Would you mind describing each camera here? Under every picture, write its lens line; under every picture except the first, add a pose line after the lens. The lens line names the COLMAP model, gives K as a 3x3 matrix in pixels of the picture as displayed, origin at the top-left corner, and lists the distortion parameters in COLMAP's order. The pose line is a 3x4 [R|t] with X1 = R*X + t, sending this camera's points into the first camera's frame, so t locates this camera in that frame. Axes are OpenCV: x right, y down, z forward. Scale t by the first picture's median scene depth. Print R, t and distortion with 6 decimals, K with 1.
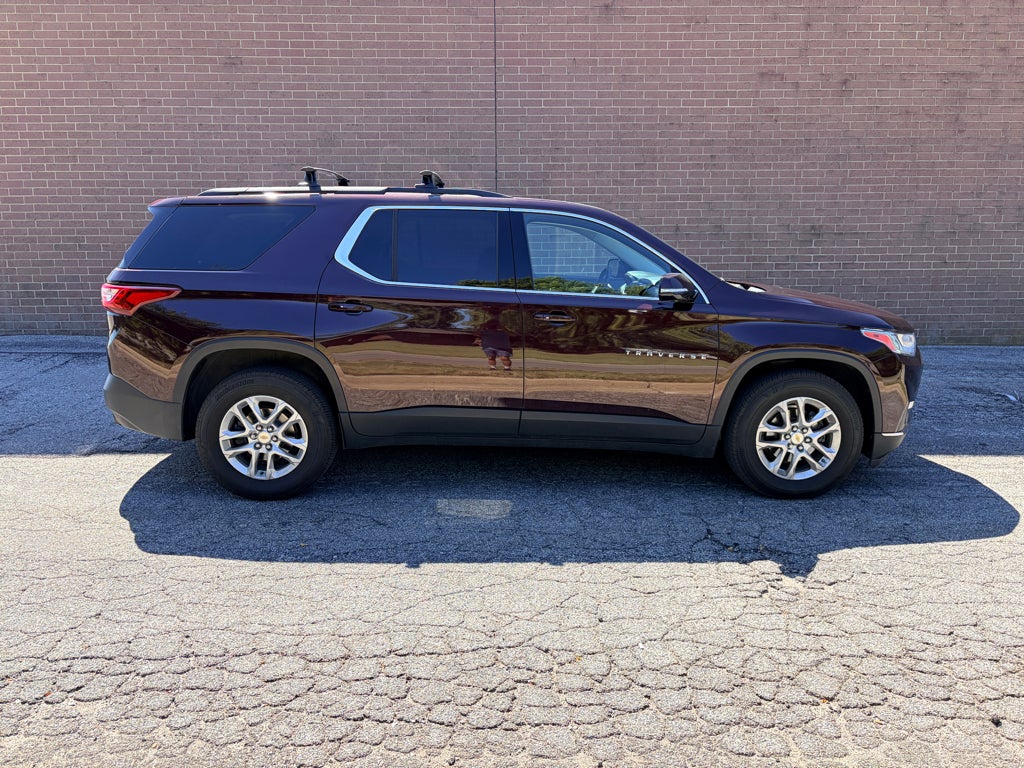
lens RADIAL K [[765.7, 0, 512.2], [0, 765.7, 384.0], [0, 0, 1]] dist [0.018665, 0.001913]
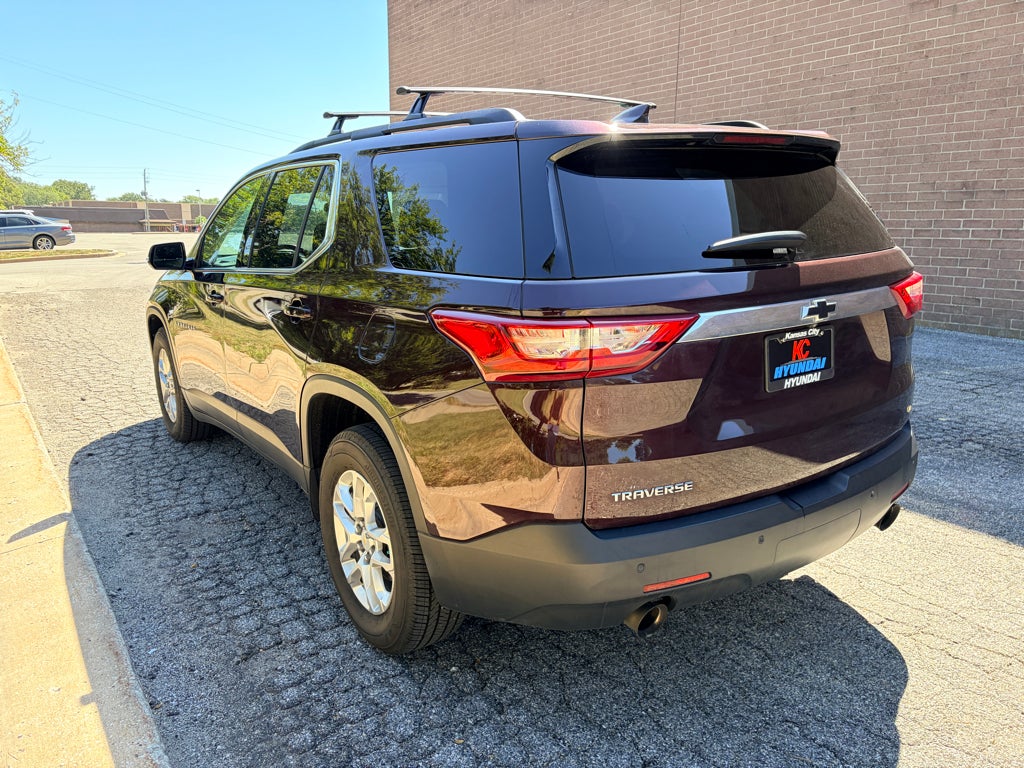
lens RADIAL K [[773.1, 0, 507.1], [0, 773.1, 387.2], [0, 0, 1]] dist [0.015091, -0.029621]
pose [[0.553416, 0.173432, -0.814649, 0.836095], [-0.130072, 0.984076, 0.121140, -0.033203], [0.822686, 0.038923, 0.567162, 0.166652]]
